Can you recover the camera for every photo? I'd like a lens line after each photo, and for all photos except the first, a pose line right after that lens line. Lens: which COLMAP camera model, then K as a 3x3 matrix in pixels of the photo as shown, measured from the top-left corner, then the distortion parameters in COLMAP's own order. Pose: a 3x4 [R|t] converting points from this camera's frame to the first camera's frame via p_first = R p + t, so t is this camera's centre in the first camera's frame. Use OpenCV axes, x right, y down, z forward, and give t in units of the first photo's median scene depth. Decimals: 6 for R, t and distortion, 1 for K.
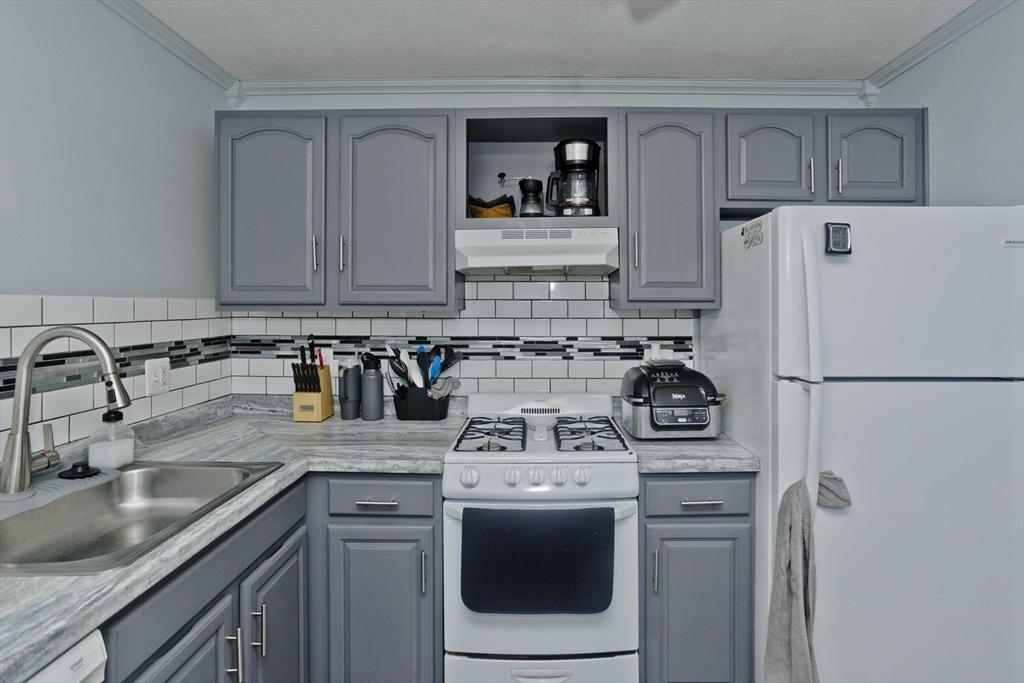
lens RADIAL K [[524.3, 0, 557.7], [0, 524.3, 296.5], [0, 0, 1]] dist [-0.055441, 0.033399]
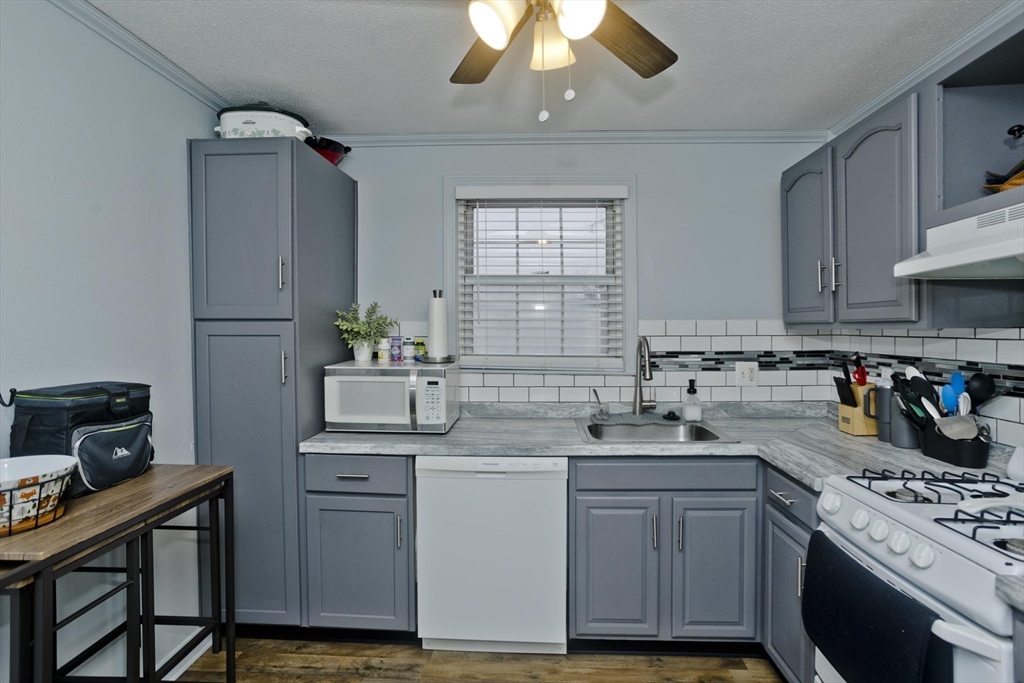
lens RADIAL K [[504.2, 0, 512.0], [0, 504.2, 341.5], [0, 0, 1]] dist [-0.055290, 0.029476]
pose [[-0.064769, 0.024614, -0.997597, 0.611985], [0.018971, 0.999545, 0.023431, 0.016956], [0.997720, -0.017408, -0.065207, 0.399788]]
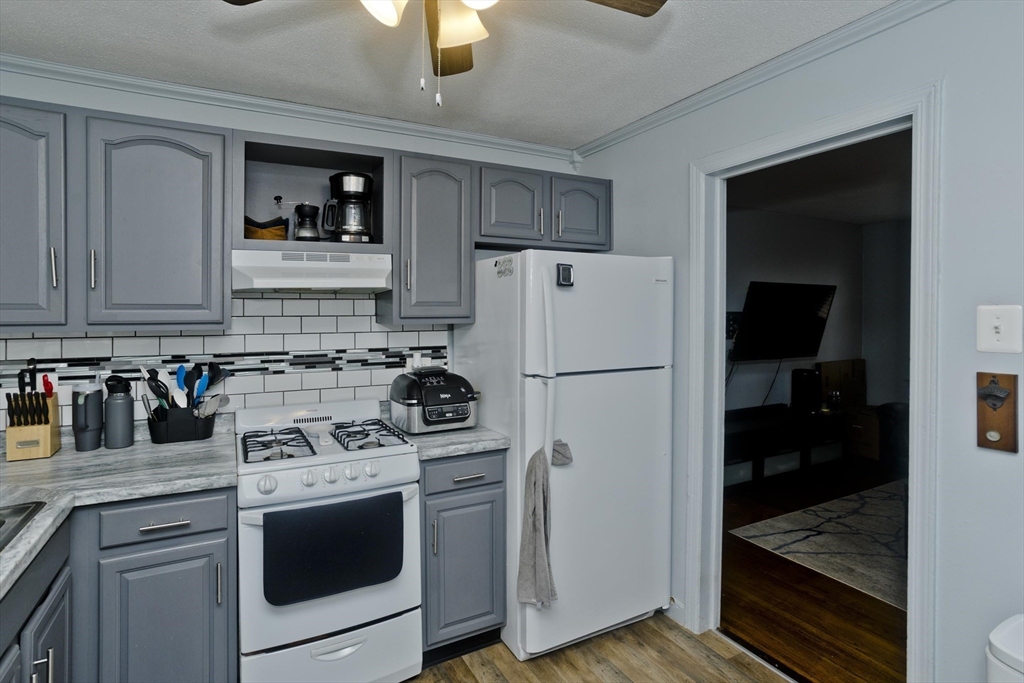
lens RADIAL K [[519.8, 0, 529.9], [0, 519.8, 306.8], [0, 0, 1]] dist [-0.056931, 0.031883]
pose [[0.881161, 0.000777, 0.472816, -0.154173], [-0.004804, 0.999962, 0.007309, -0.025599], [-0.472792, -0.008711, 0.881131, -0.151210]]
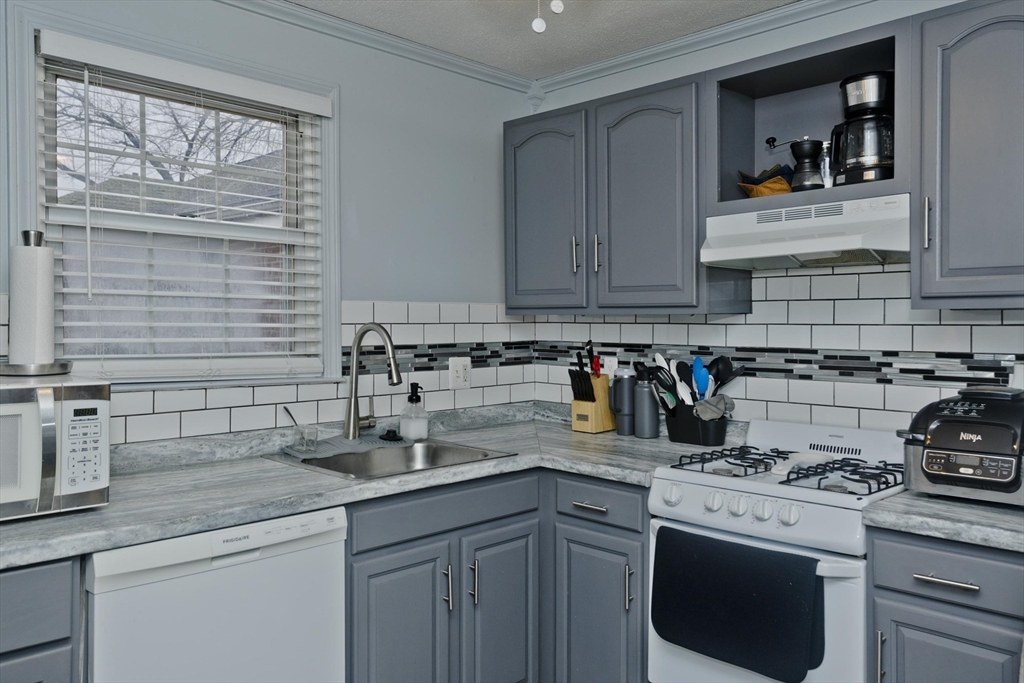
lens RADIAL K [[819.5, 0, 508.9], [0, 819.5, 325.6], [0, 0, 1]] dist [0.009472, 0.006607]
pose [[0.697899, 0.005009, -0.716179, 0.526193], [0.009761, 0.999816, 0.016504, 0.022121], [0.716130, -0.018509, 0.697721, -0.152861]]
